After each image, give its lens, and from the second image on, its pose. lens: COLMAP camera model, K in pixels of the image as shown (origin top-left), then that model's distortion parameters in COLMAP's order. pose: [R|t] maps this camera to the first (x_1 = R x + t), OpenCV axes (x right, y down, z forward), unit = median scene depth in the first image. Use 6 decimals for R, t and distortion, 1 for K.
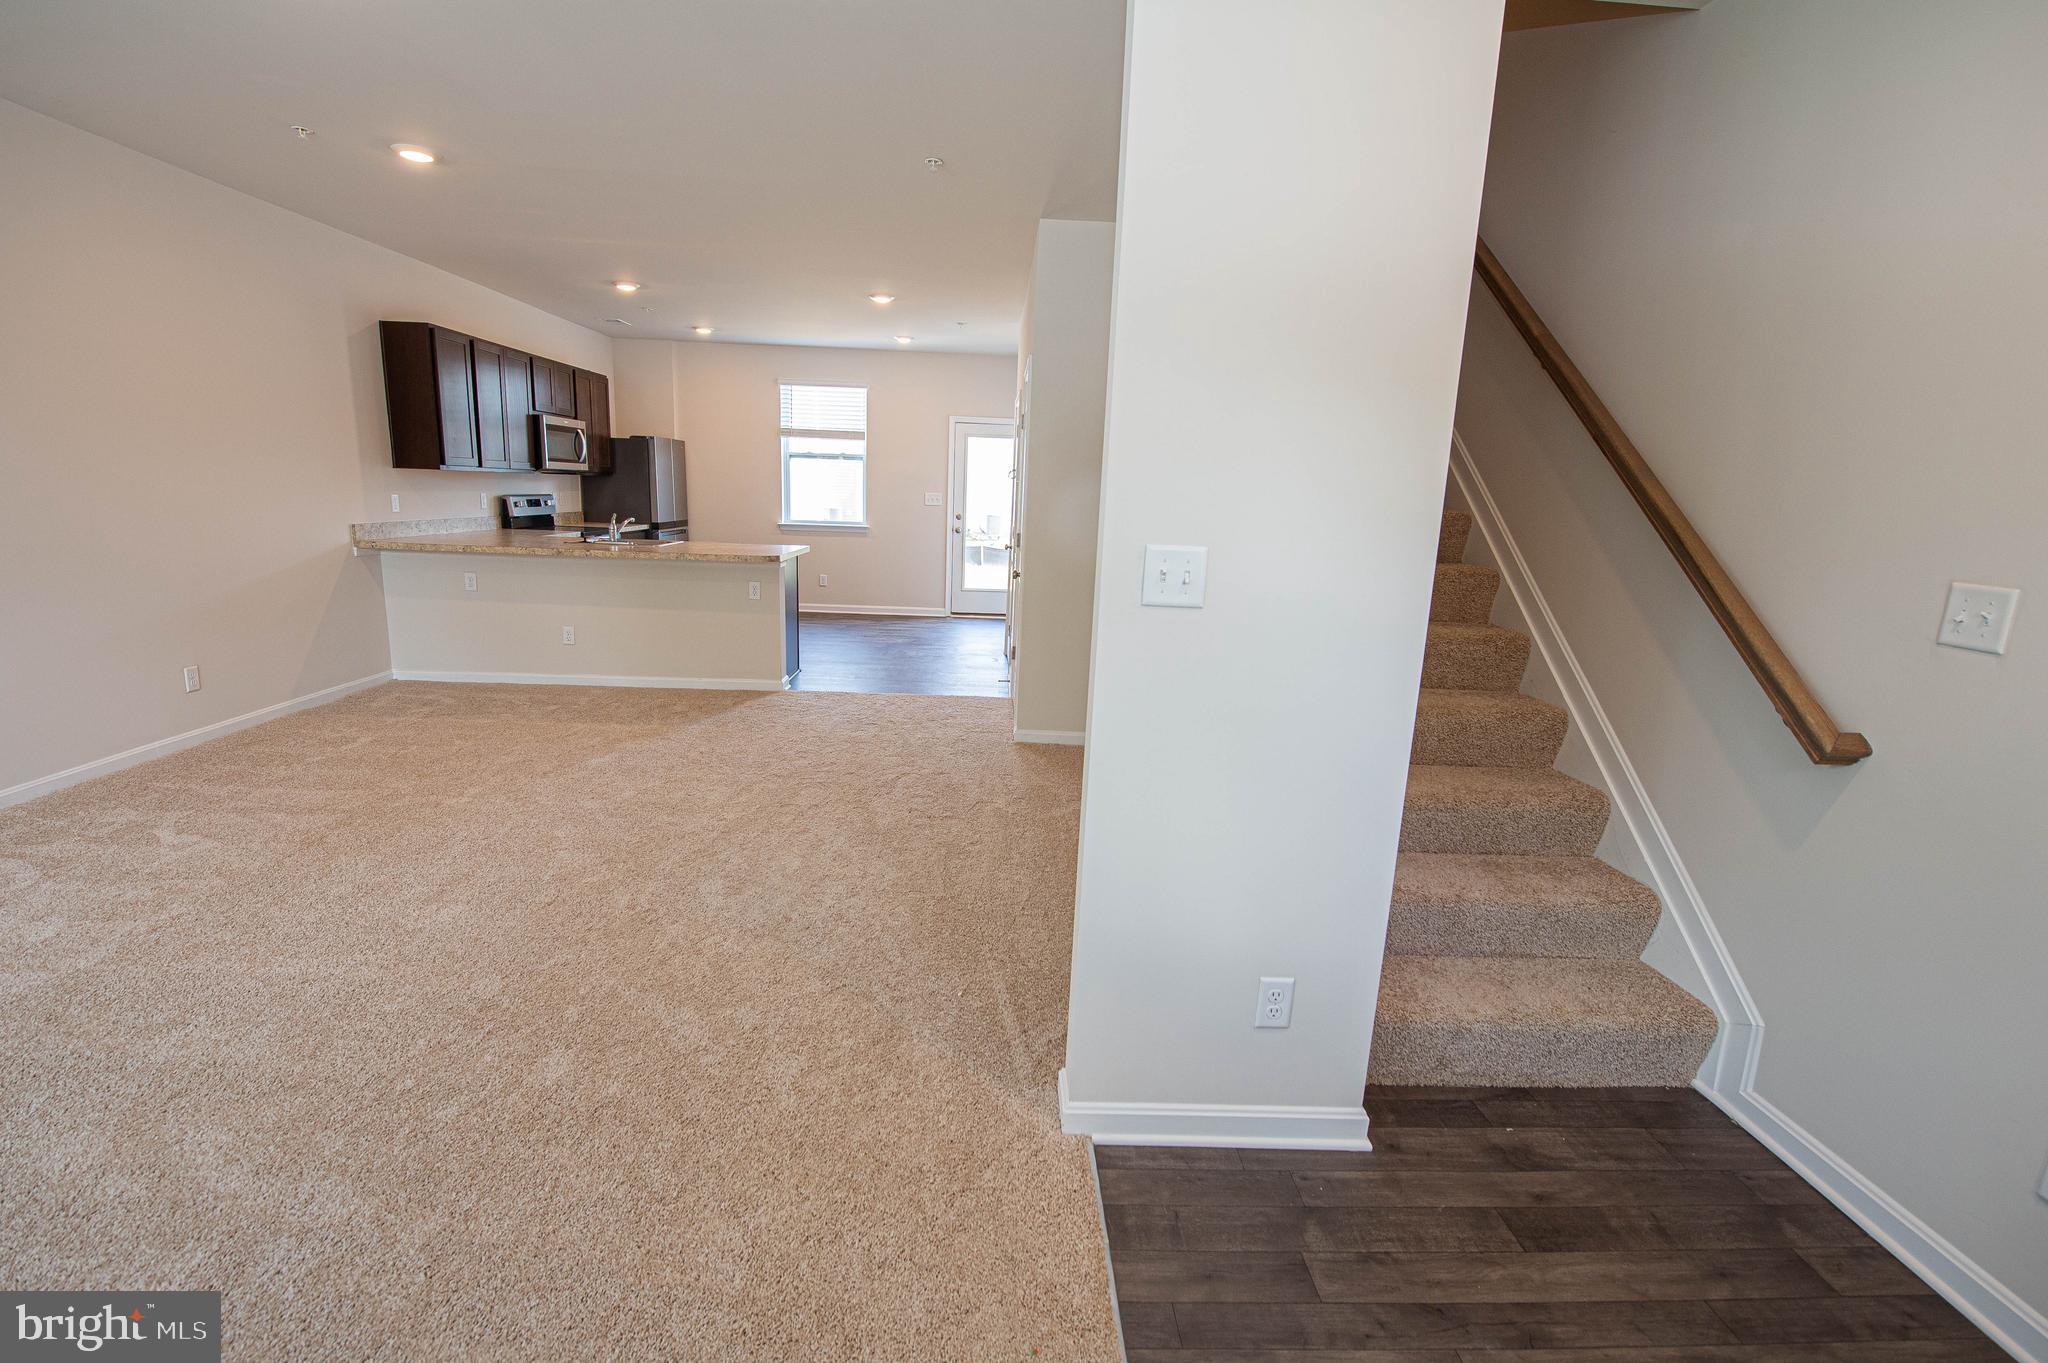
lens RADIAL K [[923.2, 0, 1020.8], [0, 923.2, 683.6], [0, 0, 1]] dist [-0.011311, 0.000019]
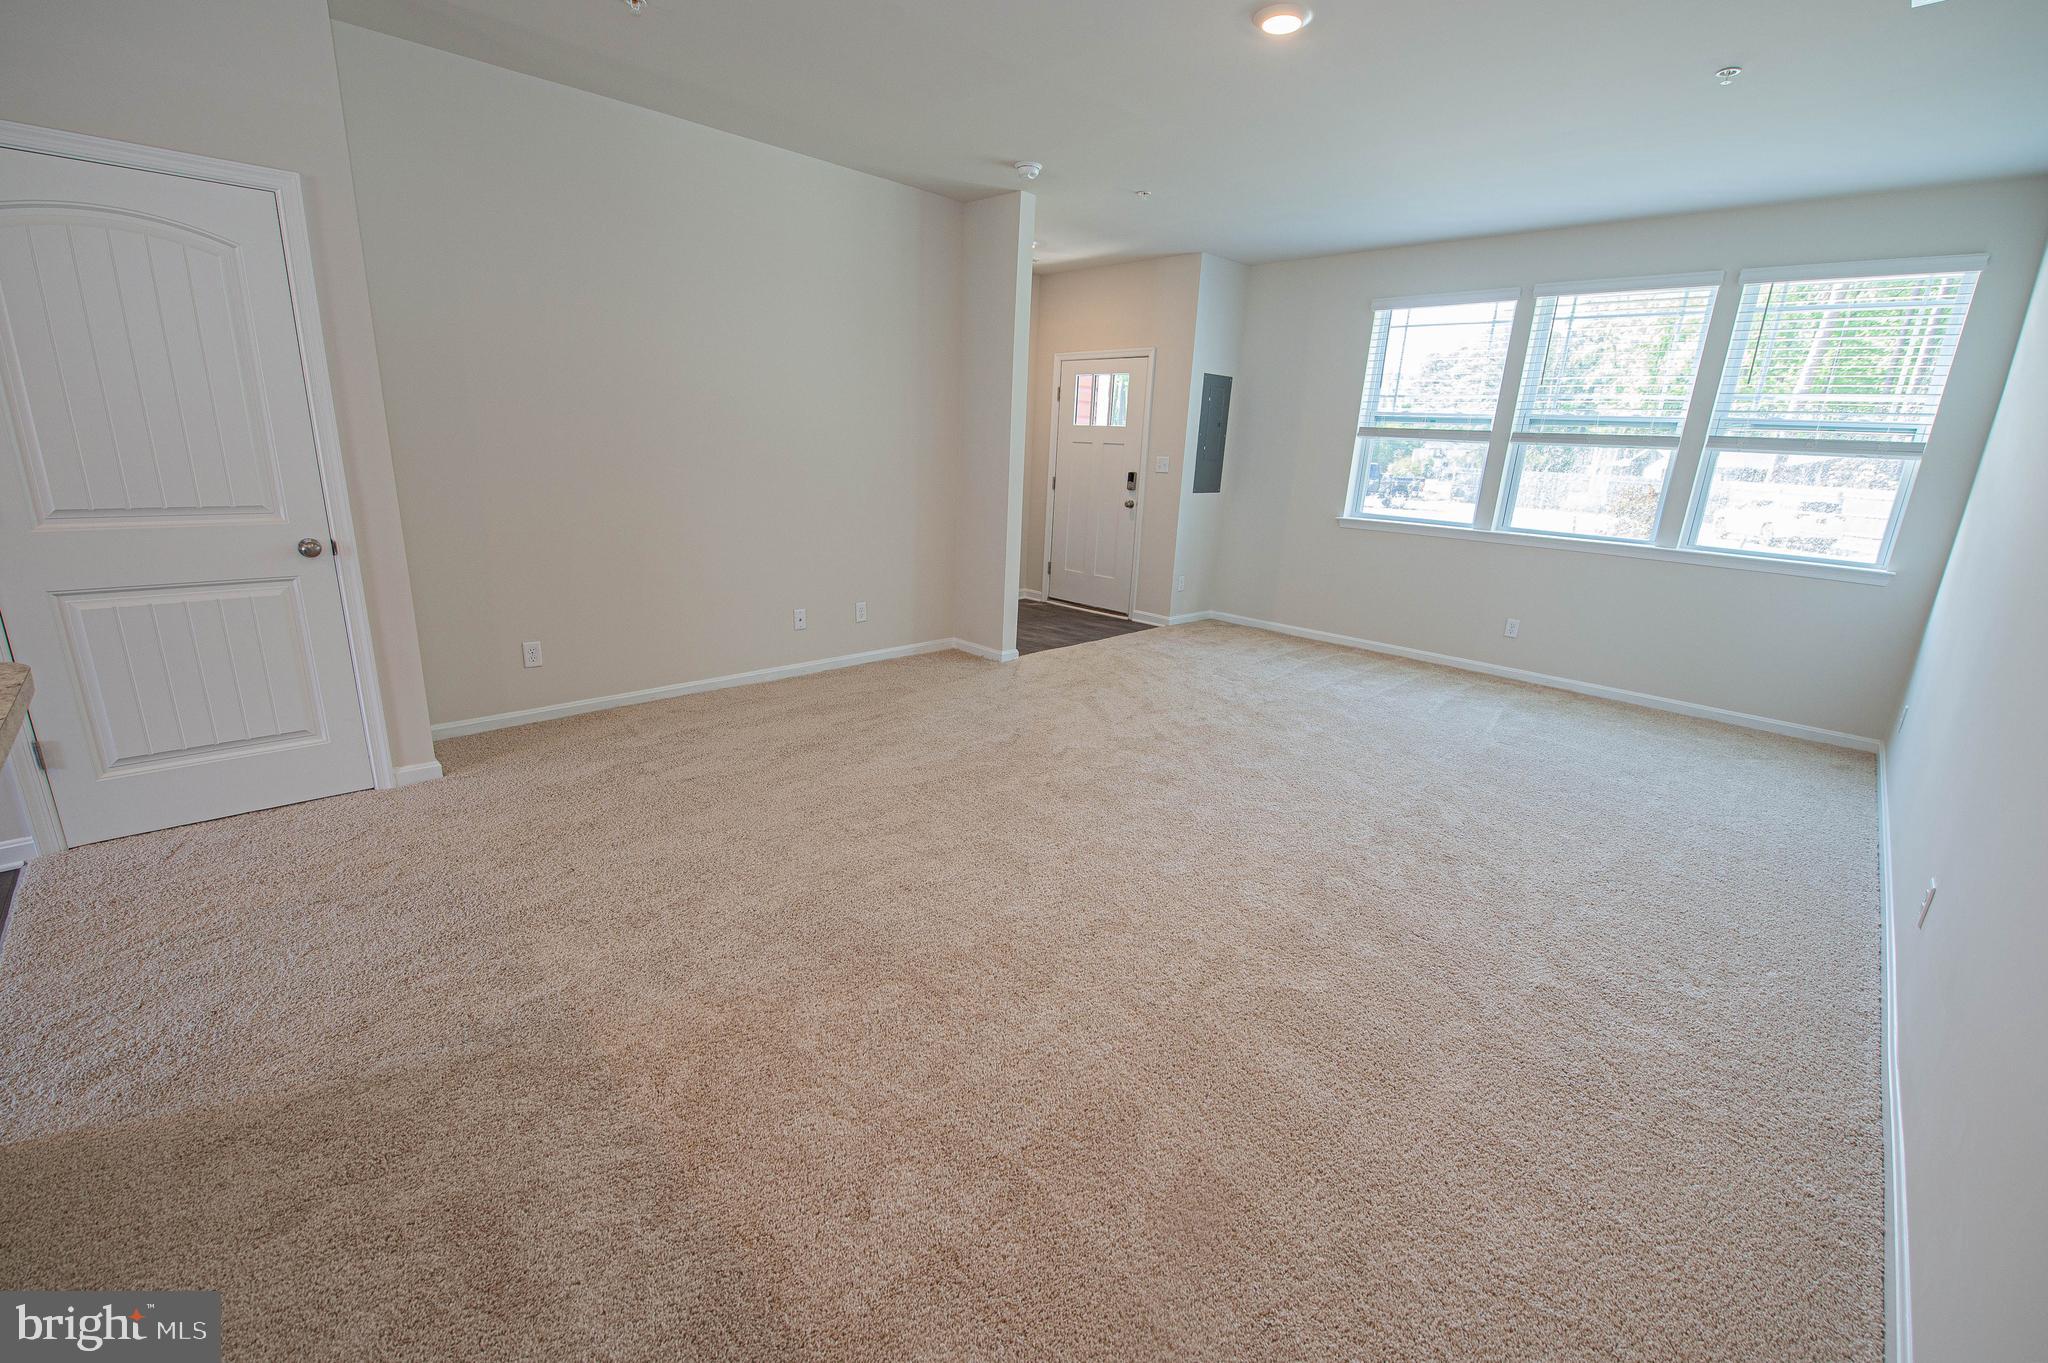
lens RADIAL K [[841.2, 0, 1021.6], [0, 841.2, 681.5], [0, 0, 1]] dist [-0.016316, -0.000981]
pose [[-0.674507, -0.267155, 0.688235, -0.617553], [0.082644, 0.899047, 0.429982, -0.204422], [-0.733628, 0.346905, -0.584335, 0.875355]]
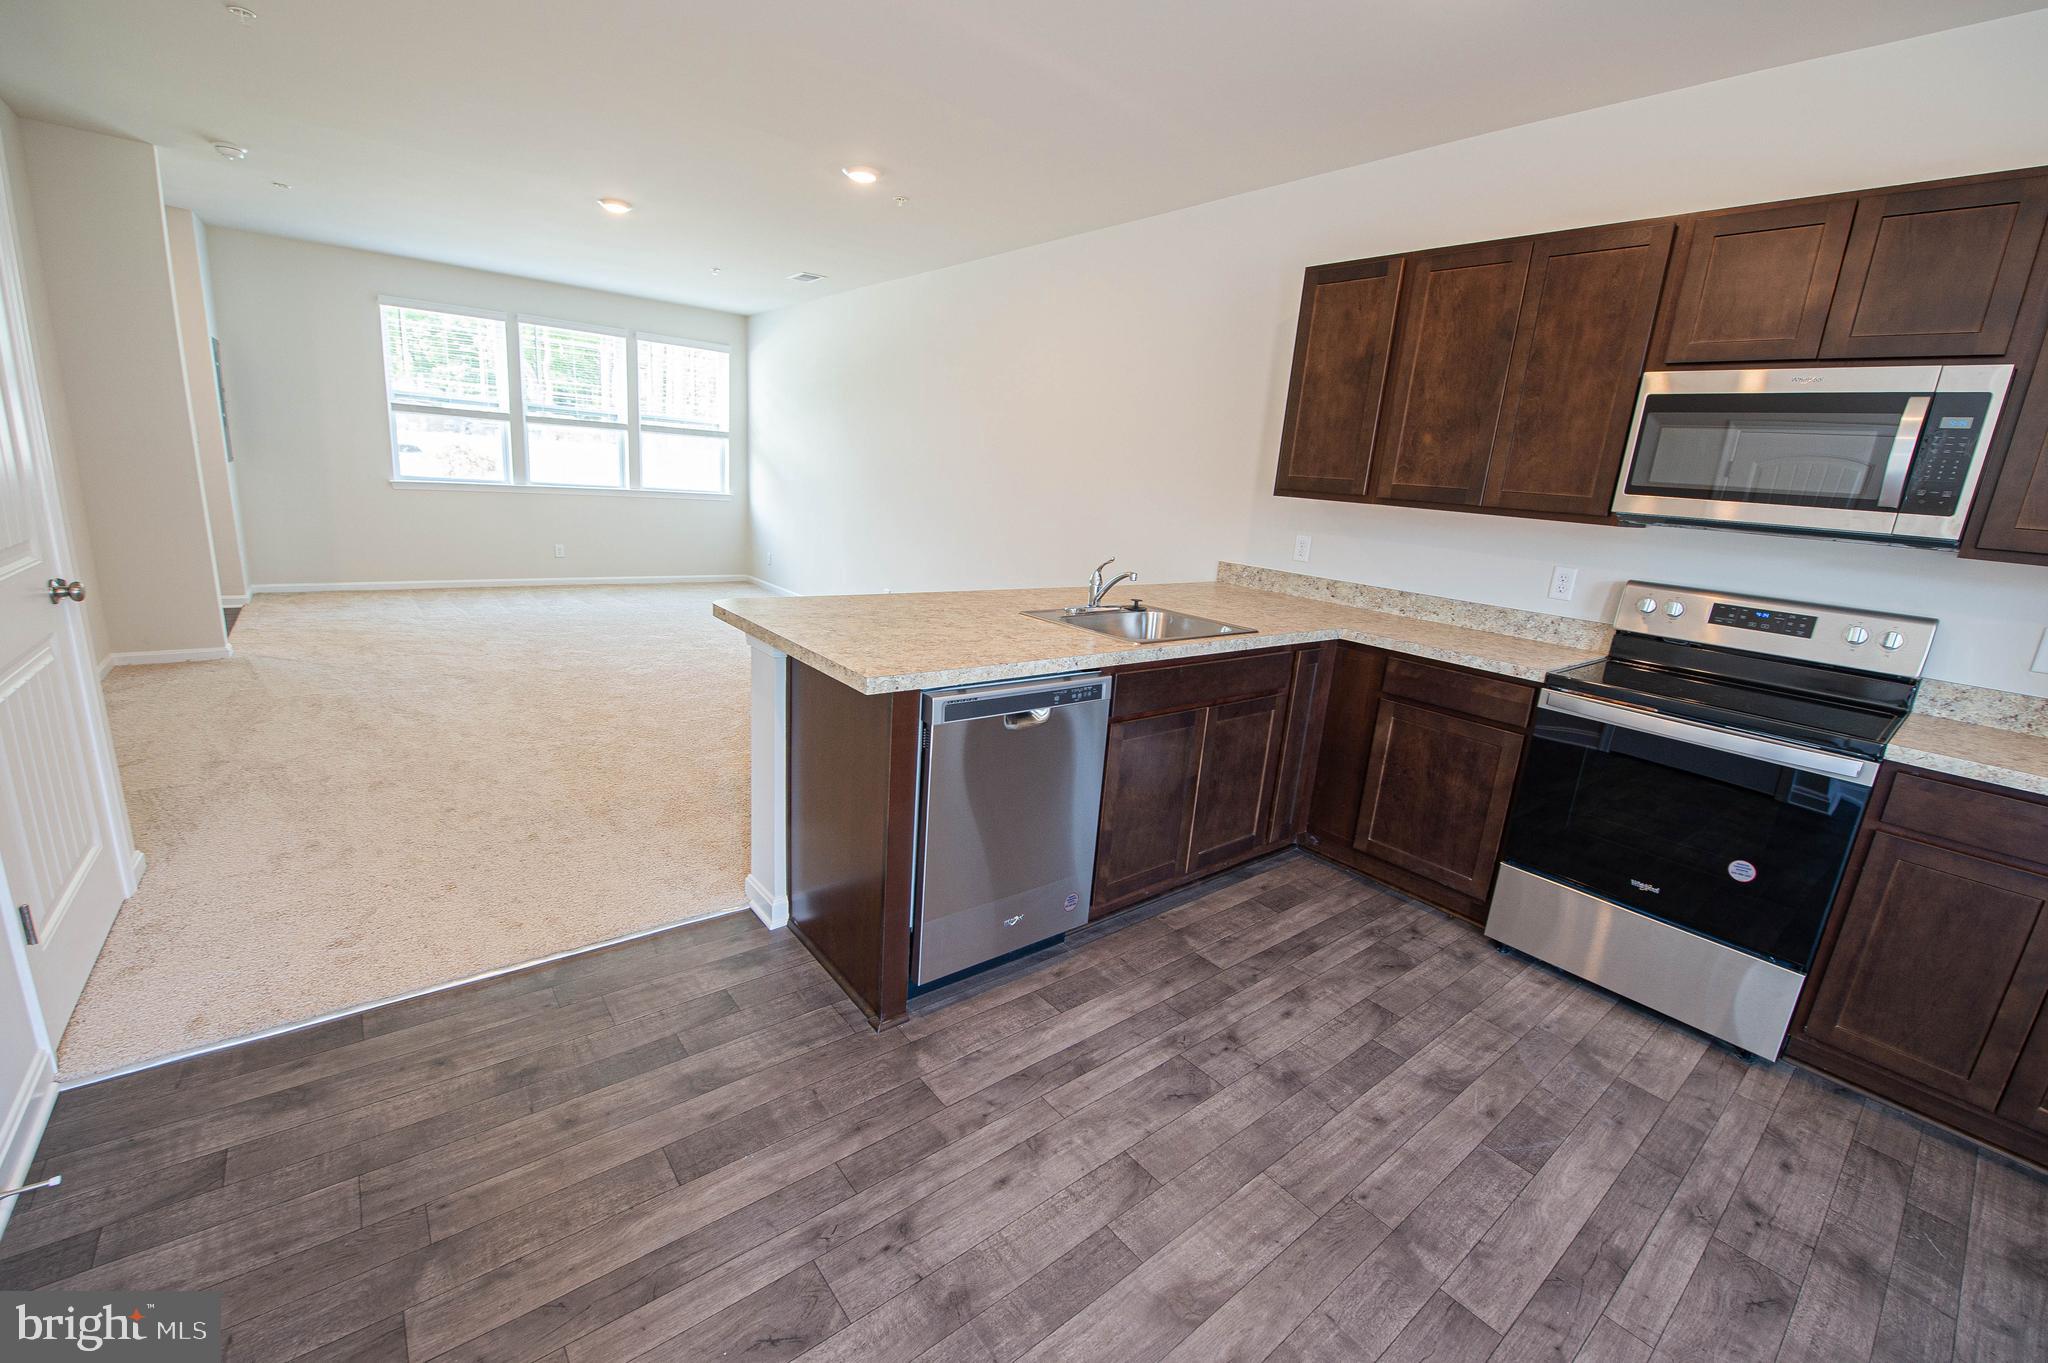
lens RADIAL K [[833.5, 0, 1015.8], [0, 833.5, 682.6], [0, 0, 1]] dist [-0.015619, -0.002352]
pose [[-0.798644, 0.049260, -0.599784, -0.117601], [-0.225277, 0.899710, 0.373861, -0.290090], [0.558048, 0.433700, -0.707451, 1.360804]]
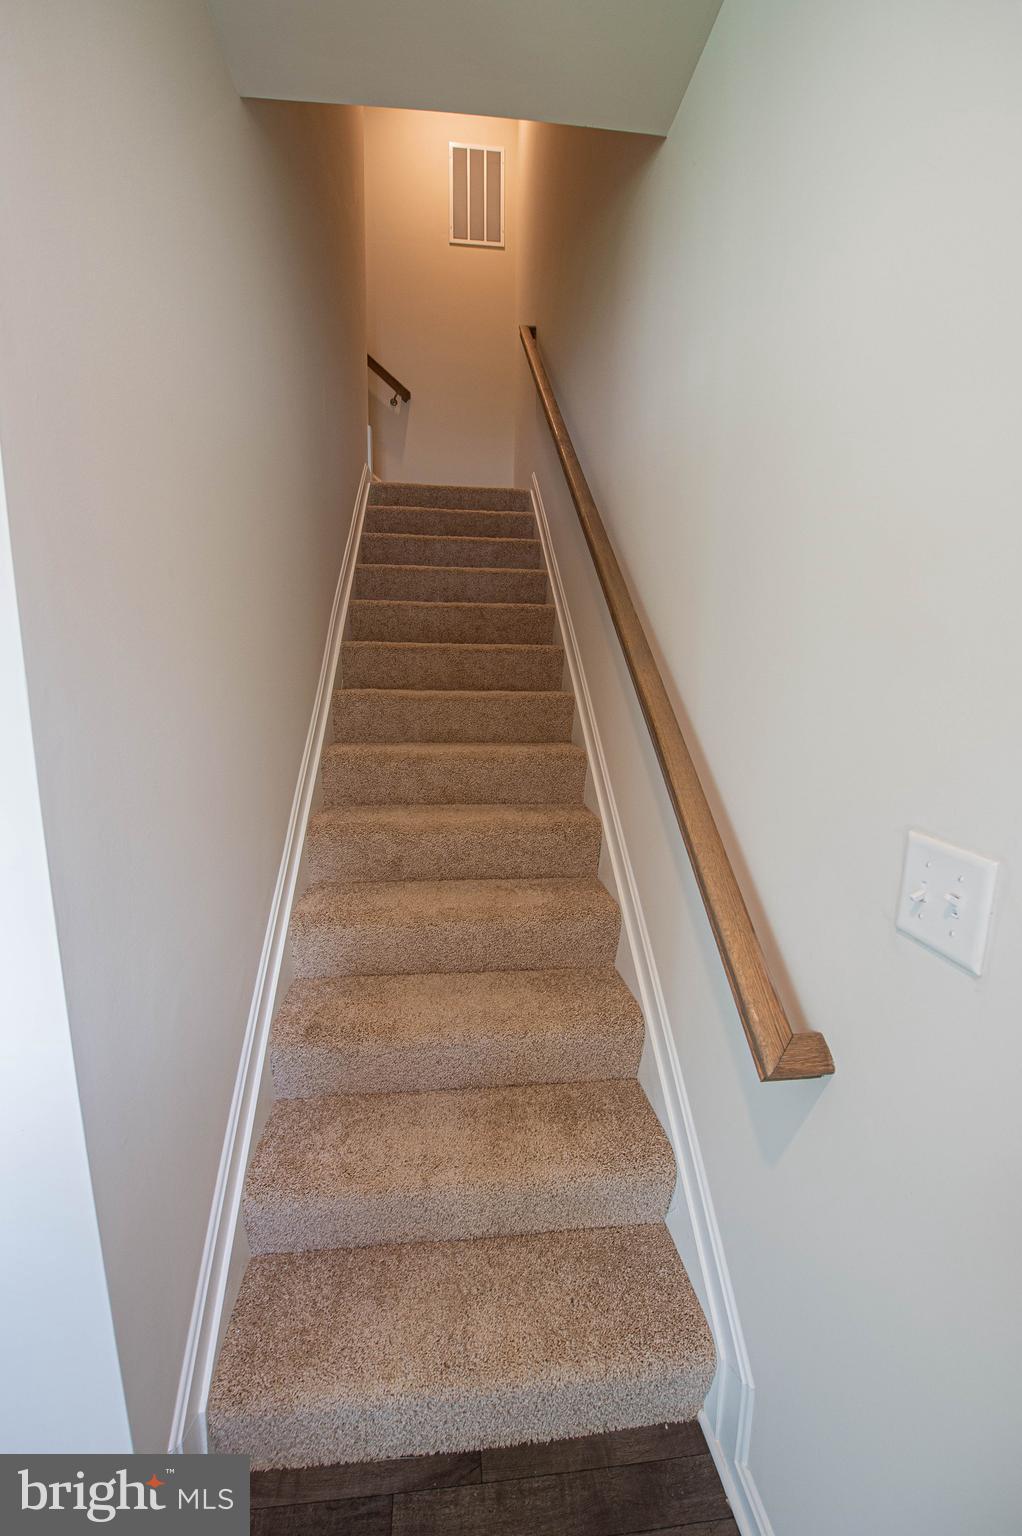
lens RADIAL K [[625.1, 0, 510.0], [0, 625.1, 777.5], [0, 0, 1]] dist [-0.015619, -0.002352]
pose [[0.997660, -0.038929, 0.056211, 0.214586], [0.040507, 0.998809, -0.027215, -0.042355], [-0.055085, 0.029429, 0.998048, 0.176228]]
